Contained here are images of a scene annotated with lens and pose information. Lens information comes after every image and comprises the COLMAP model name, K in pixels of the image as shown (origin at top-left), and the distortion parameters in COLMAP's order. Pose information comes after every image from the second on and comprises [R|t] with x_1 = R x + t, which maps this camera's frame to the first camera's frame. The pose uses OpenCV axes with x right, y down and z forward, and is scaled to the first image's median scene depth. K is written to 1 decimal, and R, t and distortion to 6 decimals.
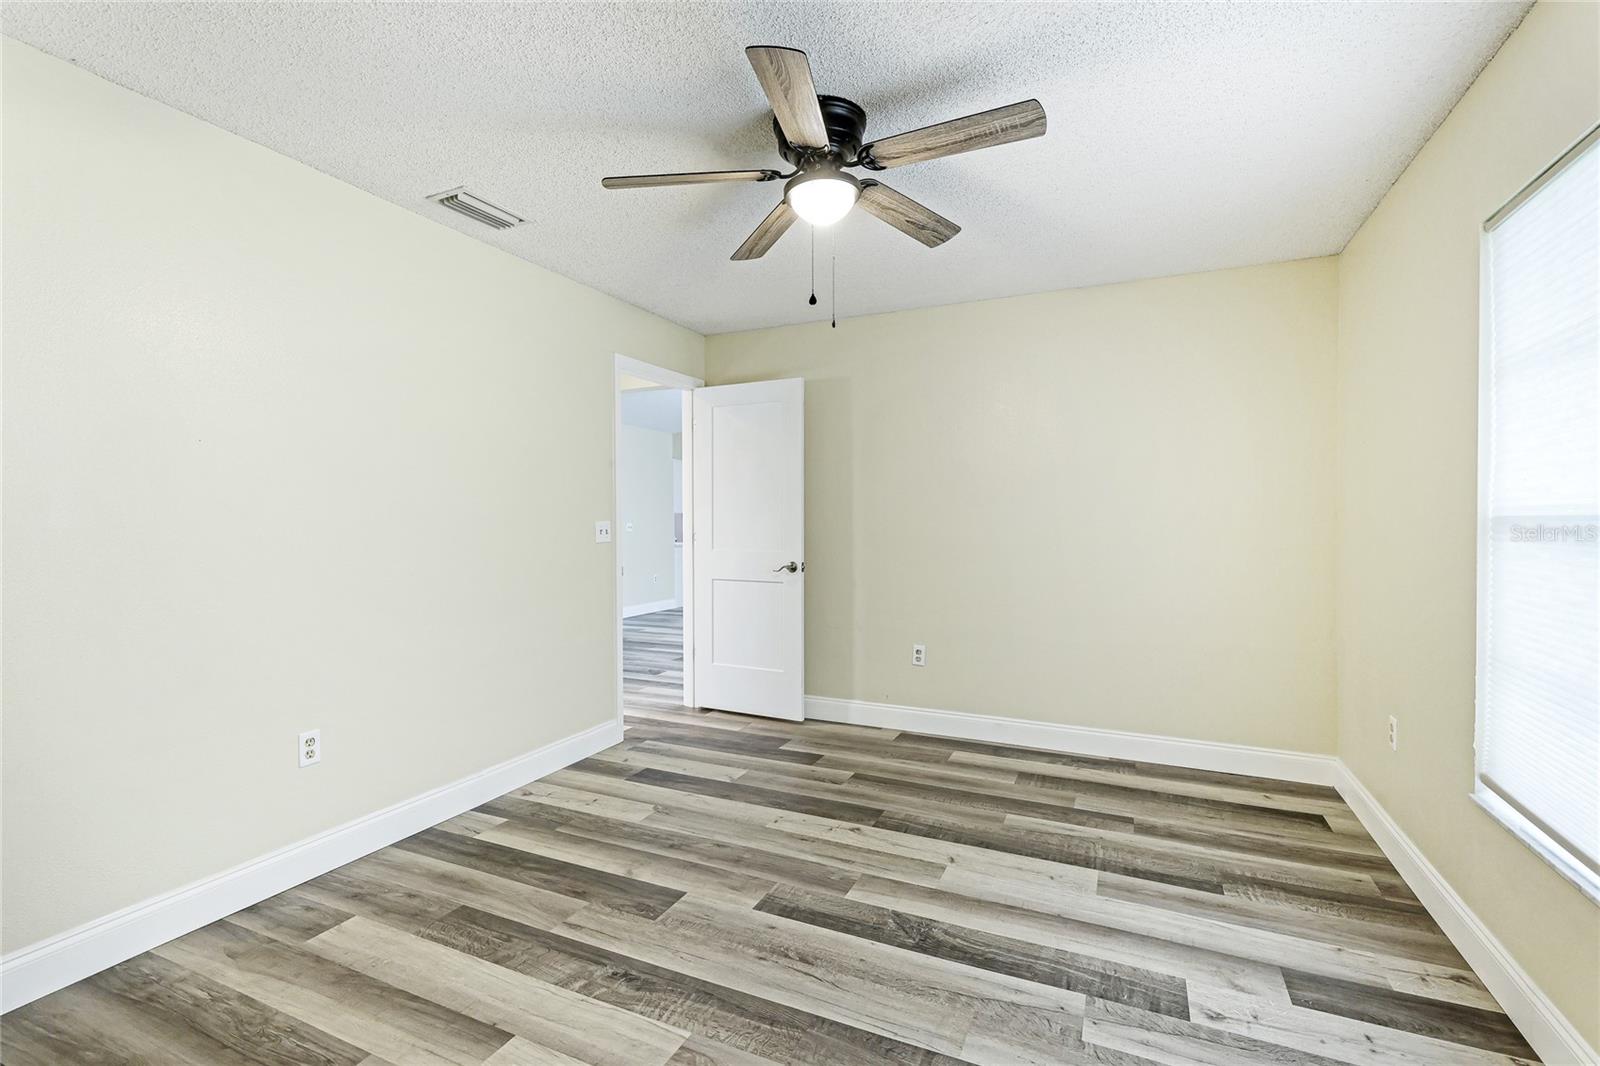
lens RADIAL K [[726.3, 0, 799.4], [0, 726.3, 527.6], [0, 0, 1]] dist [0.000843, -0.000007]
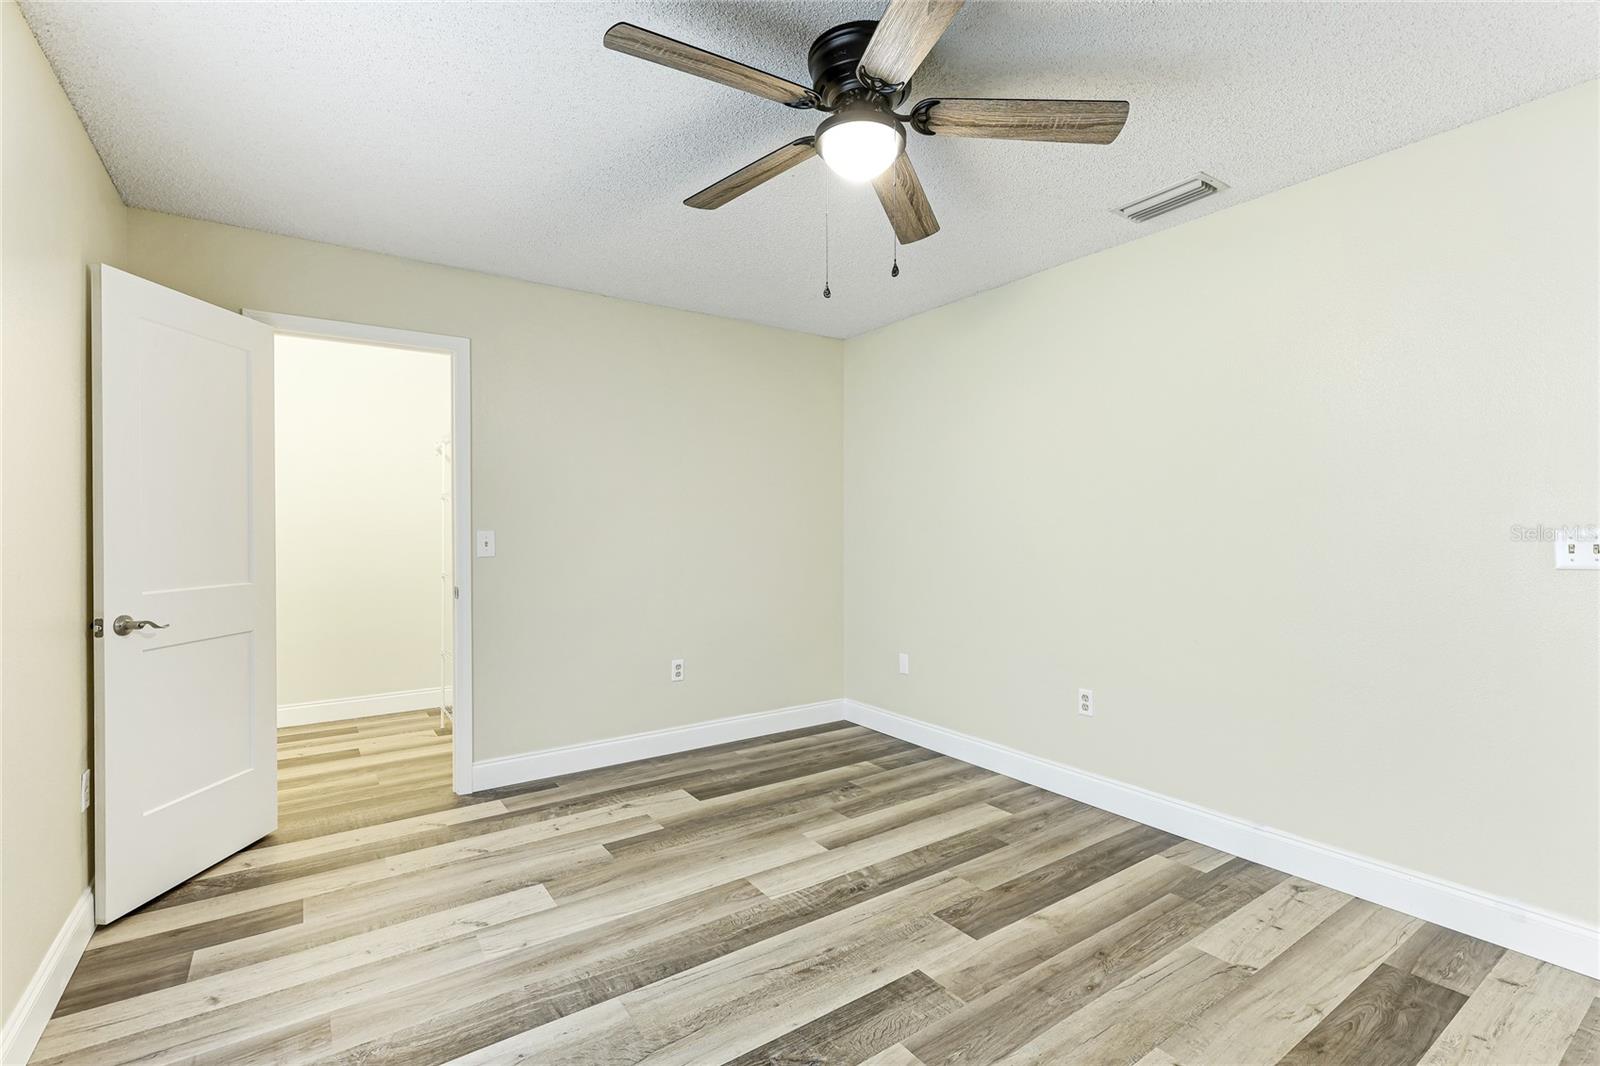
lens RADIAL K [[726.3, 0, 799.4], [0, 726.3, 527.6], [0, 0, 1]] dist [0.000843, -0.000007]
pose [[-0.512398, 0.000721, -0.858748, 0.812437], [-0.006098, 0.999971, 0.004478, -0.014975], [0.858726, 0.007531, -0.512379, 1.404545]]
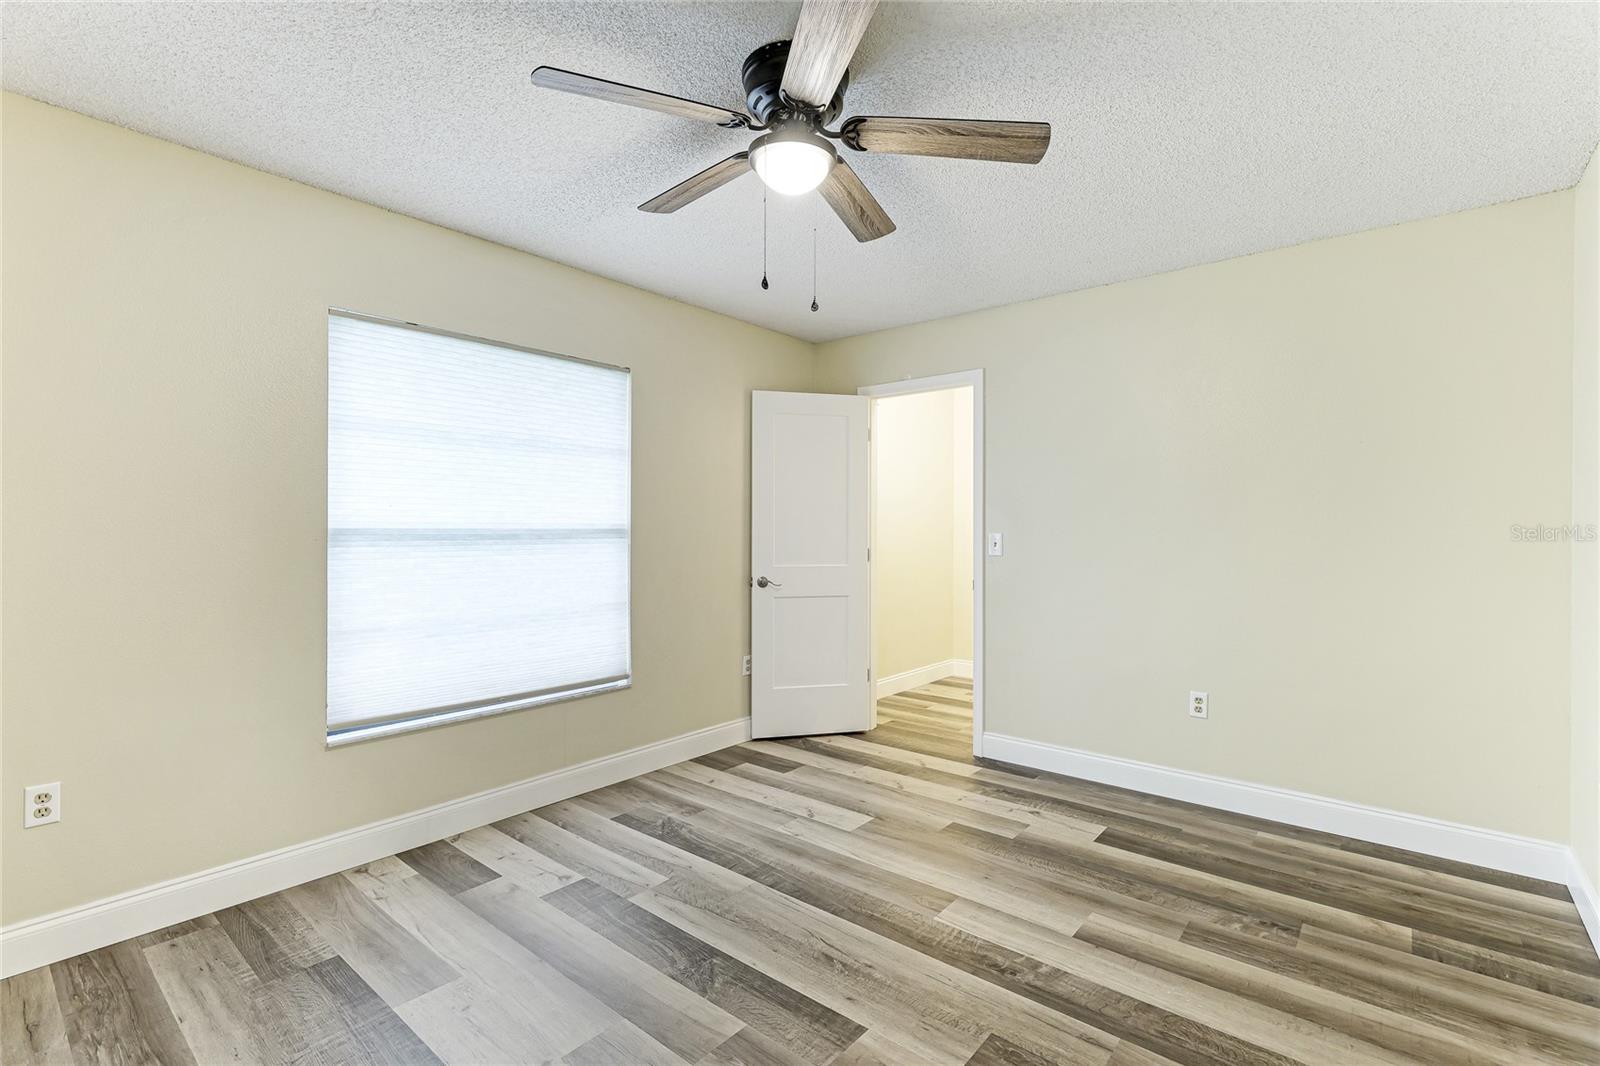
lens RADIAL K [[725.0, 0, 796.1], [0, 725.0, 526.8], [0, 0, 1]] dist [0.001100, 0.000020]
pose [[-0.962442, -0.001009, 0.271486, -0.214671], [0.001241, 0.999966, 0.008116, -0.027319], [-0.271485, 0.008149, -0.962408, 1.881344]]
